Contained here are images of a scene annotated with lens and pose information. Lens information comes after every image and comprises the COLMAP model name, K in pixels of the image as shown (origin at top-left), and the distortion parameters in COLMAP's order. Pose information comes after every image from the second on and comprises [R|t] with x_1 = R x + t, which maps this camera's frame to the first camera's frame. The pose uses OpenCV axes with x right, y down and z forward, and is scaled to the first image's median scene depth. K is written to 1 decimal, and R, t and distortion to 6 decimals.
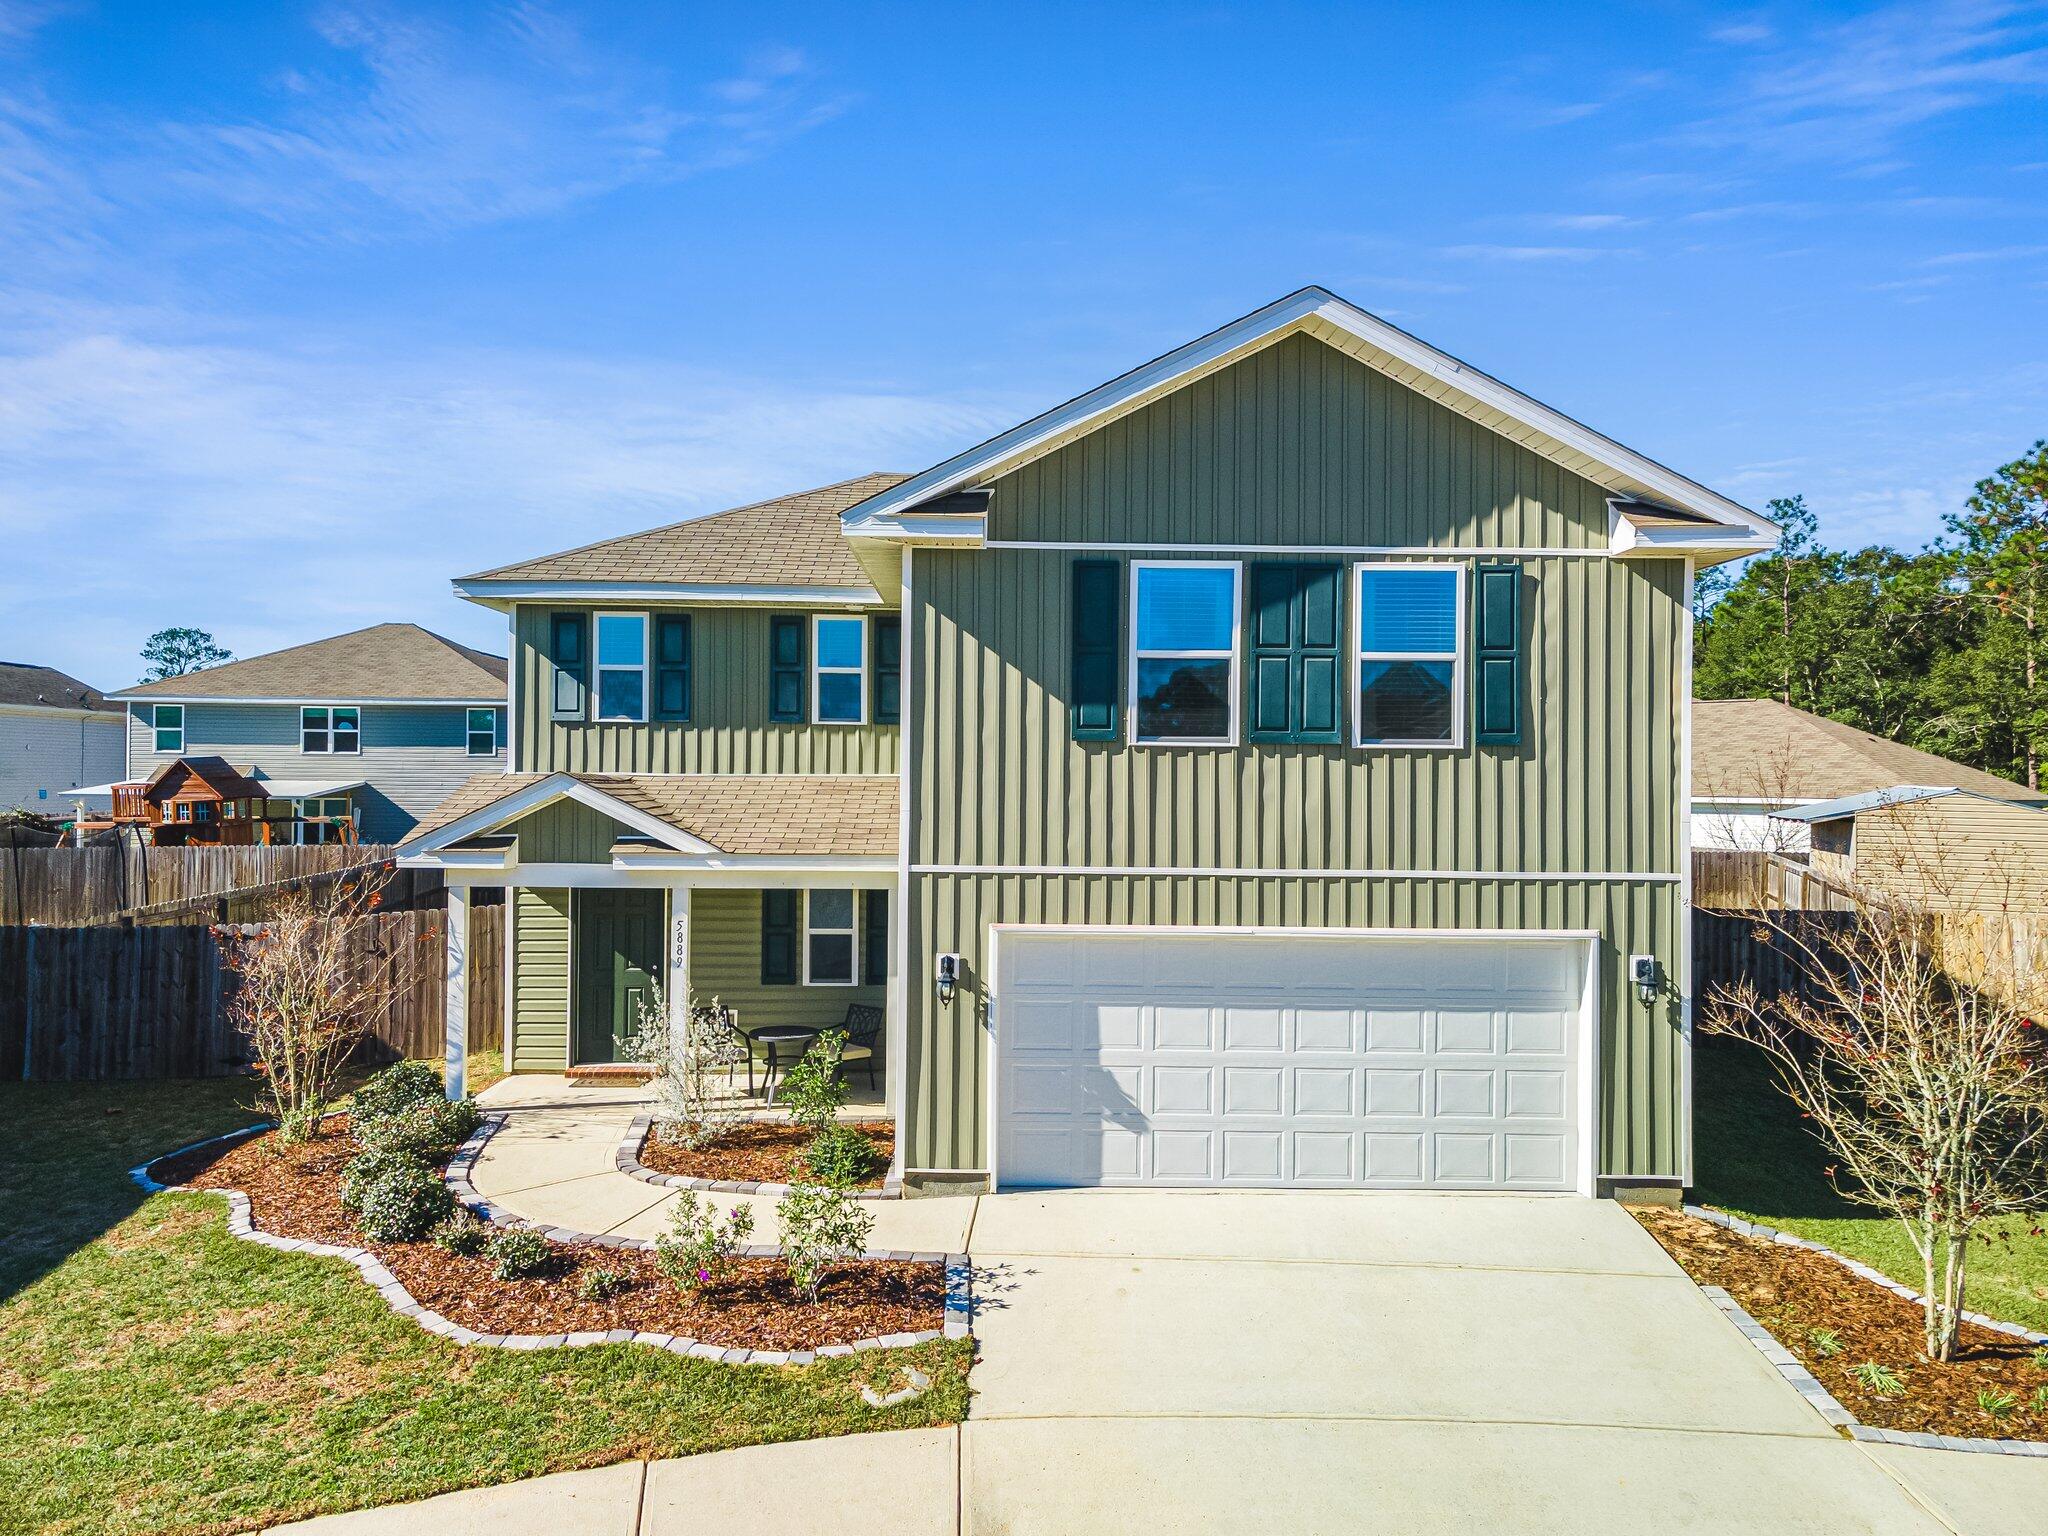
lens RADIAL K [[1496.0, 0, 1024.9], [0, 1496.0, 777.3], [0, 0, 1]] dist [0.040756, 0.041435]
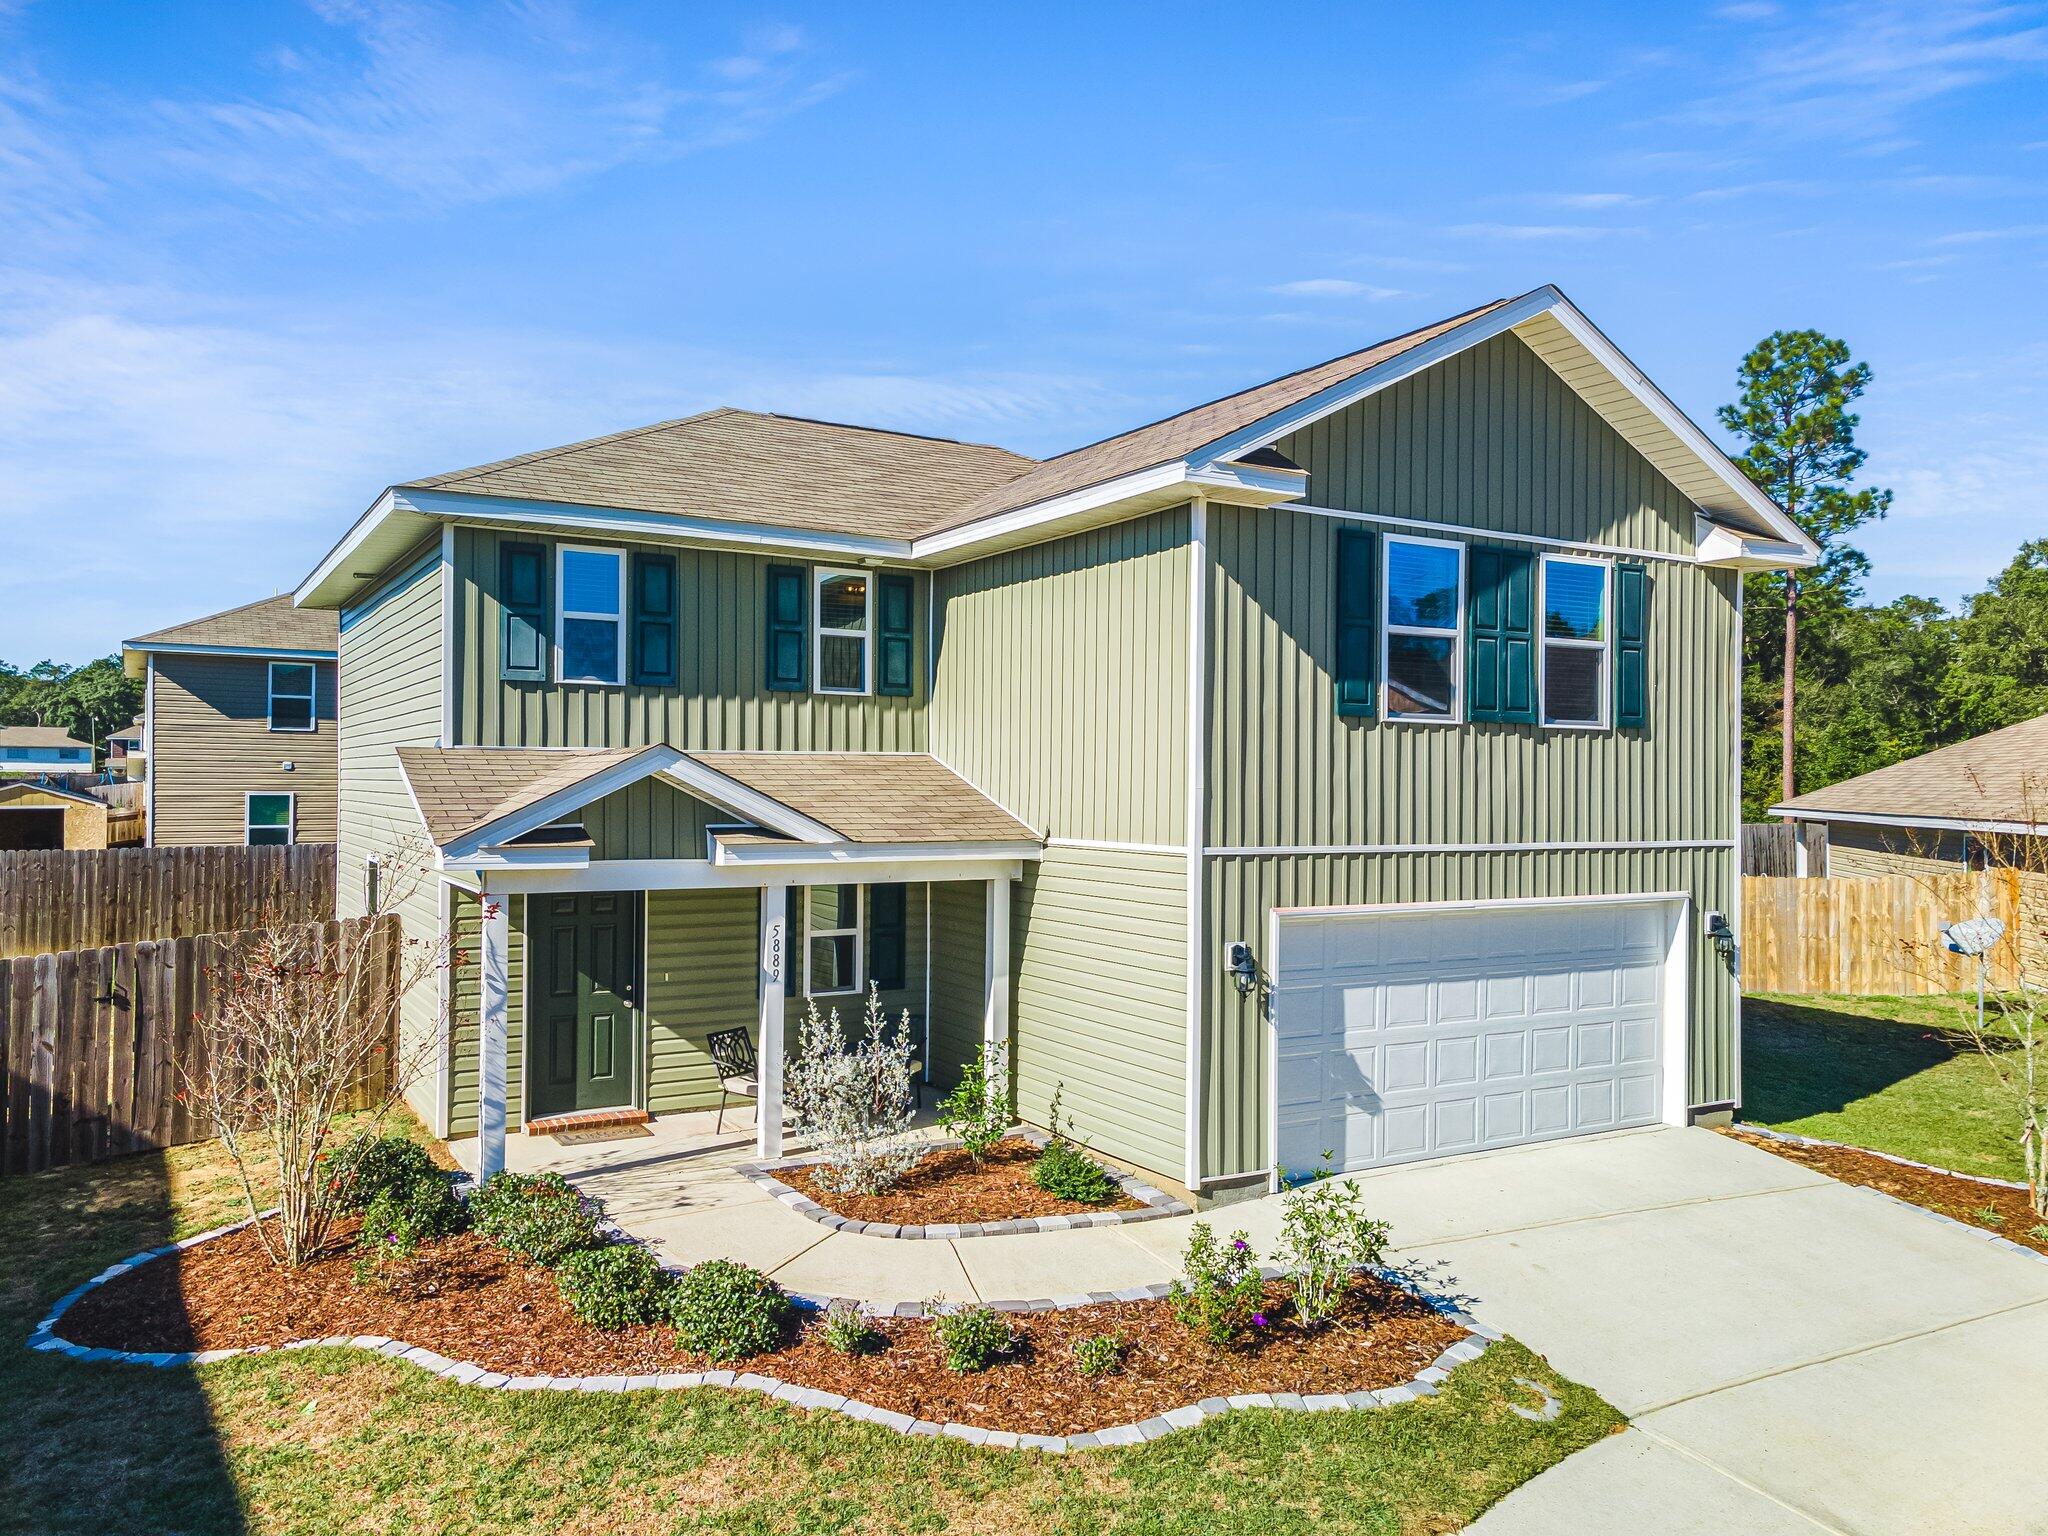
lens RADIAL K [[1496.0, 0, 1029.2], [0, 1496.0, 775.0], [0, 0, 1]] dist [0.040756, 0.041435]
pose [[0.871507, 0.000719, 0.490382, -0.614013], [-0.002060, 0.999995, 0.002195, 0.012380], [-0.490379, -0.002923, 0.871505, 0.251331]]
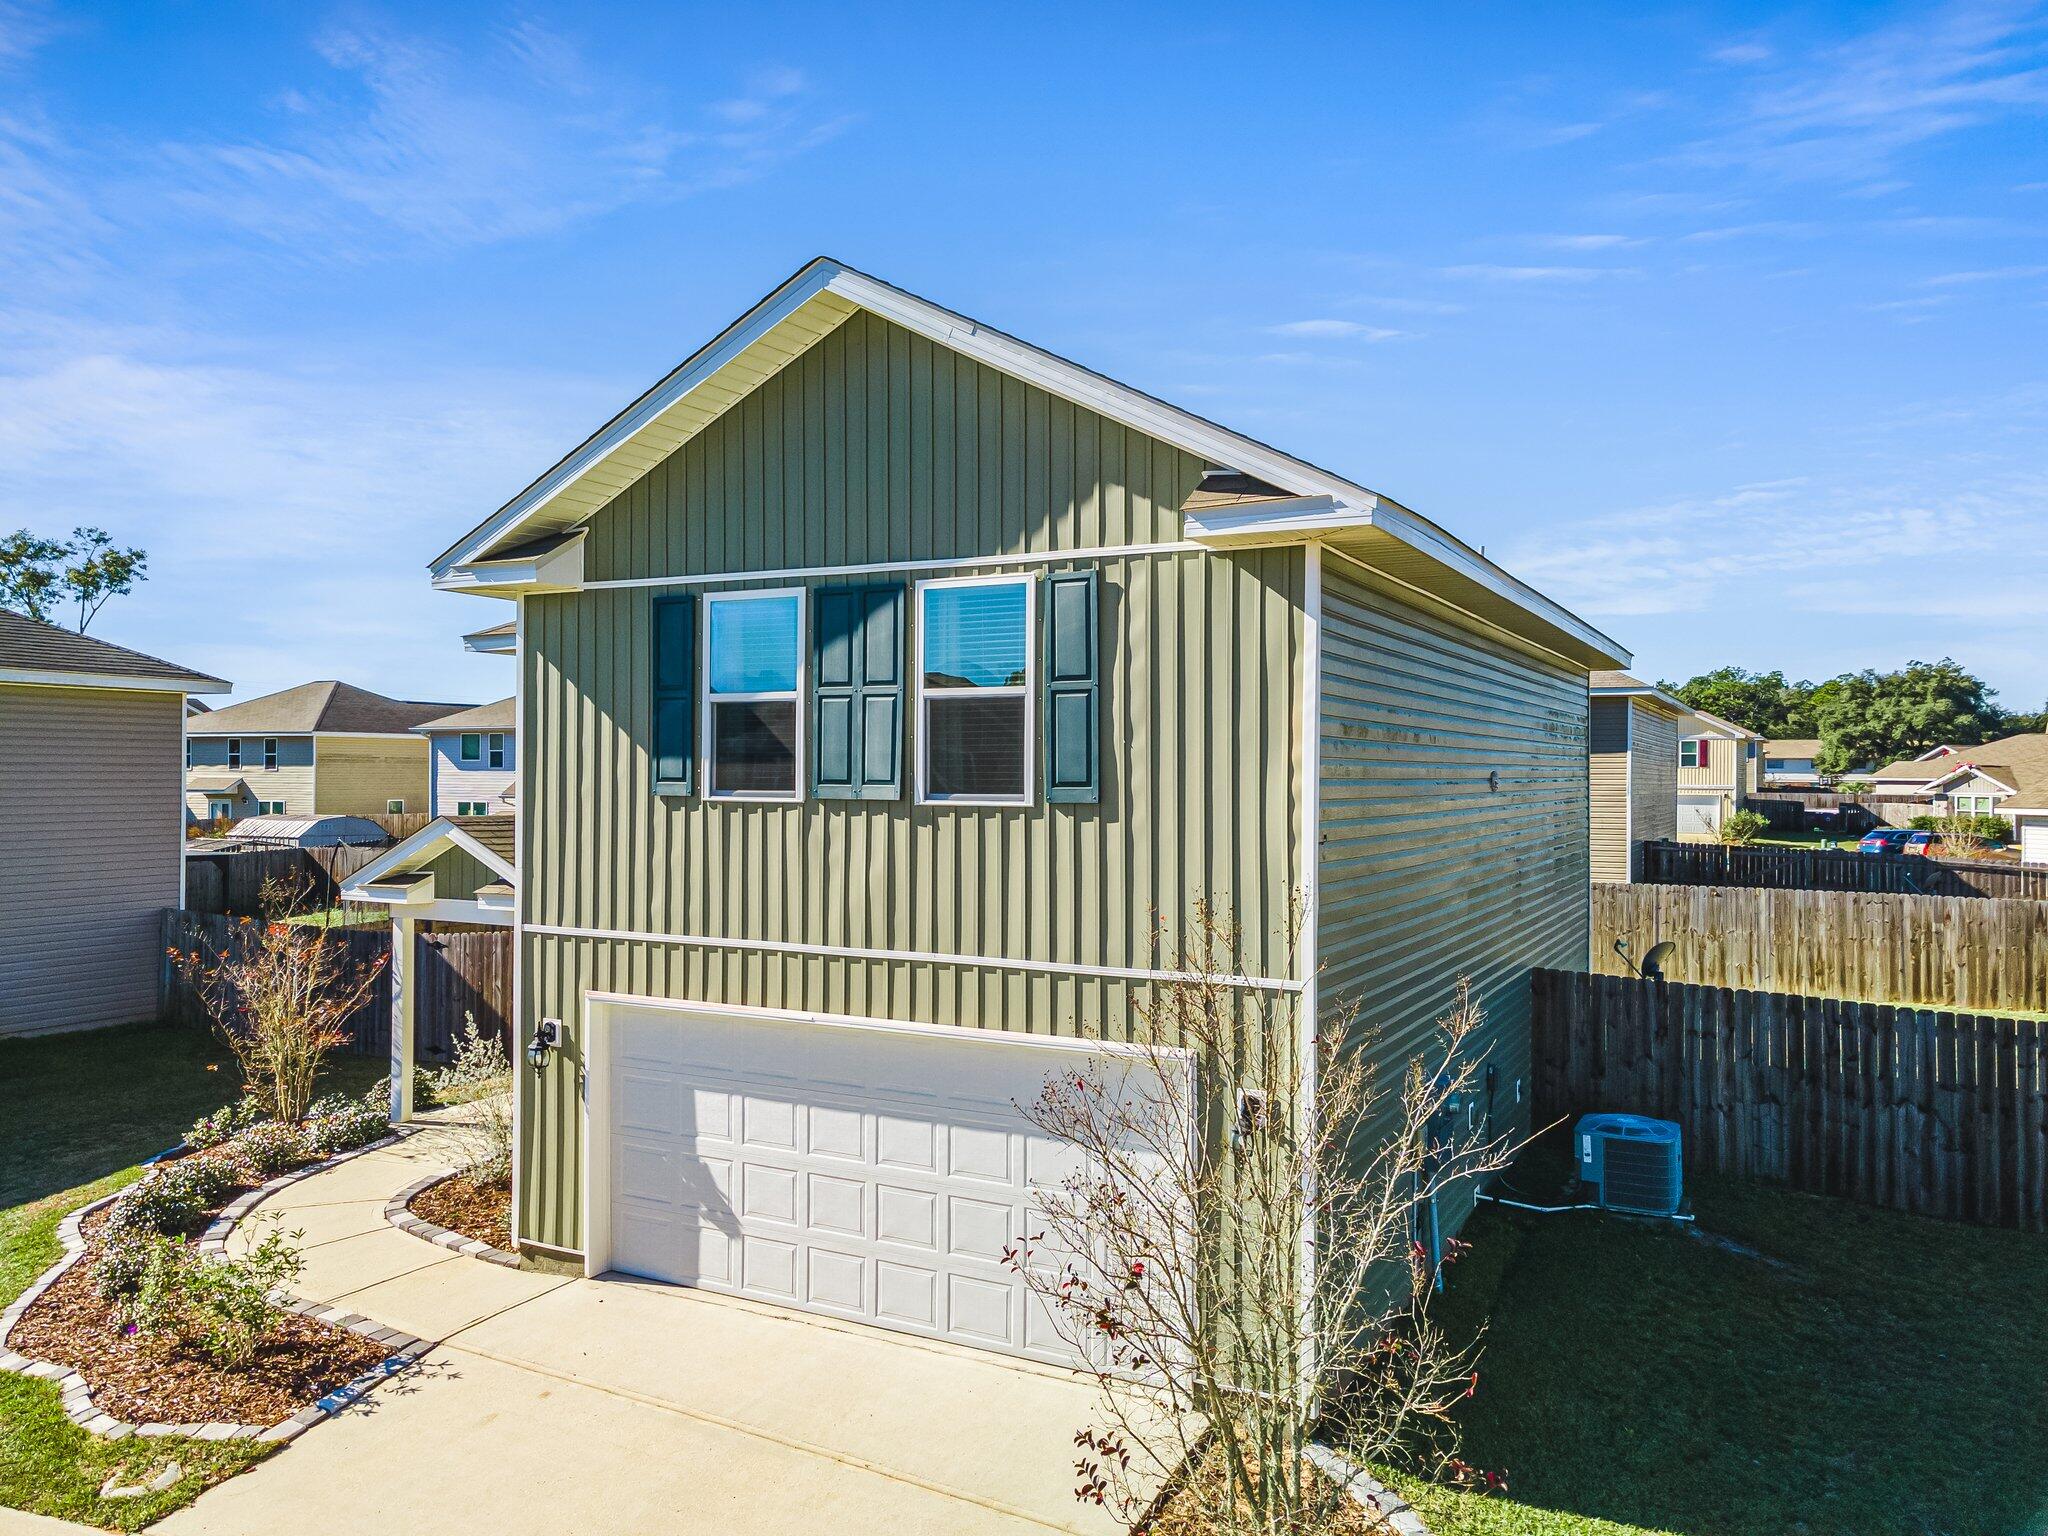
lens RADIAL K [[1496.0, 0, 1021.3], [0, 1496.0, 774.8], [0, 0, 1]] dist [0.040756, 0.041435]
pose [[0.871554, -0.003584, -0.490286, 0.672270], [0.003859, 0.999992, -0.000450, -0.035503], [0.490284, -0.001500, 0.871561, 0.309822]]
